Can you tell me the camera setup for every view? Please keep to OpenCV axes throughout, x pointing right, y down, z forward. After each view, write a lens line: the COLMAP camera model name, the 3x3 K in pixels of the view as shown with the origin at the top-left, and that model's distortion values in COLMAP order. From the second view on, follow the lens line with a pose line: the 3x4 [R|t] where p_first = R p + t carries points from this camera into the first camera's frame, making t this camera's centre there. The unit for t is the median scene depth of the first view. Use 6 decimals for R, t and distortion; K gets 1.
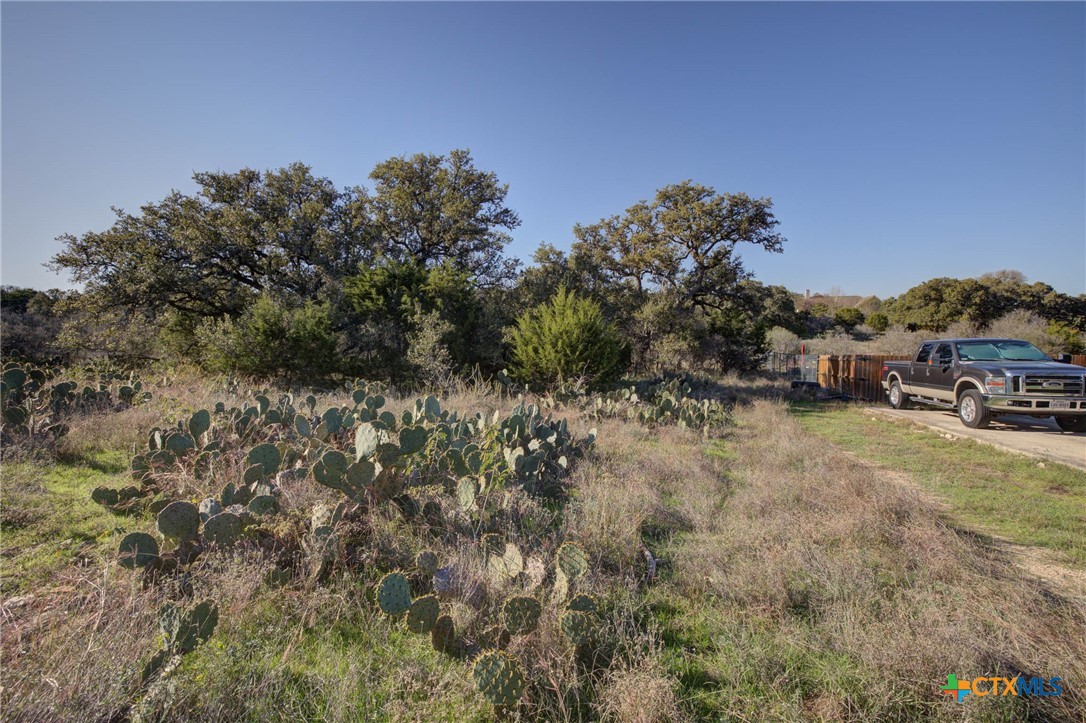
lens RADIAL K [[473.9, 0, 542.2], [0, 473.9, 361.4], [0, 0, 1]] dist [0.018698, 0.002970]
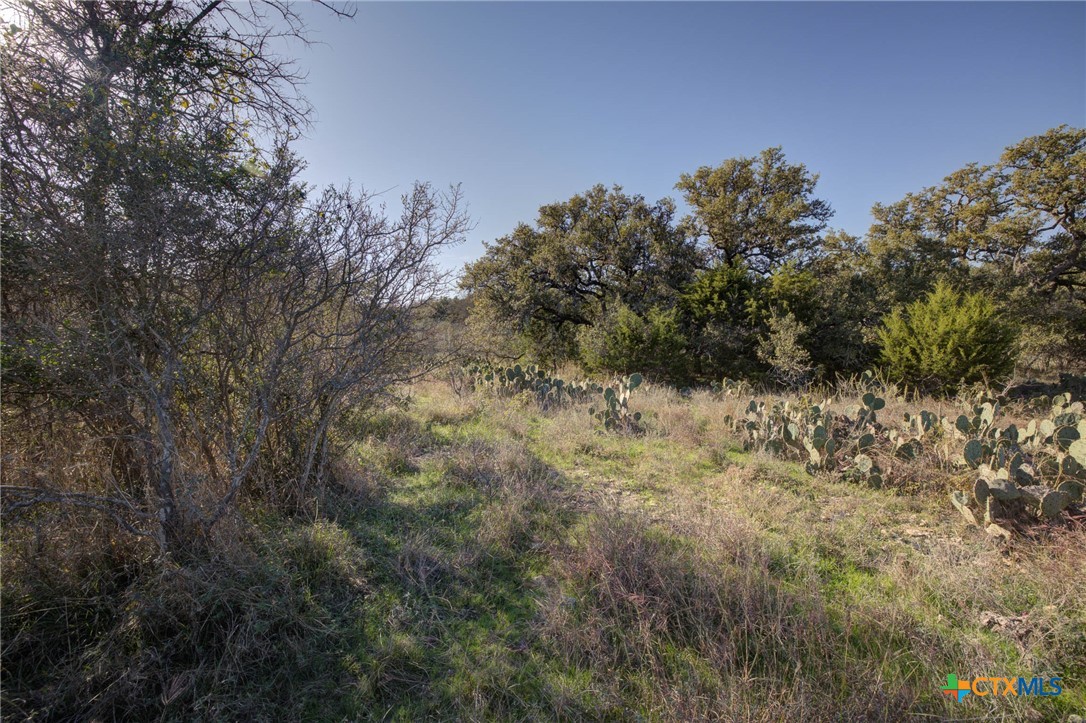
lens RADIAL K [[473.9, 0, 541.6], [0, 473.9, 361.5], [0, 0, 1]] dist [0.018698, 0.002970]
pose [[0.915352, 0.007446, -0.402585, -0.184528], [-0.000927, 0.999865, 0.016384, -0.010723], [0.402653, -0.014624, 0.915236, -0.104098]]
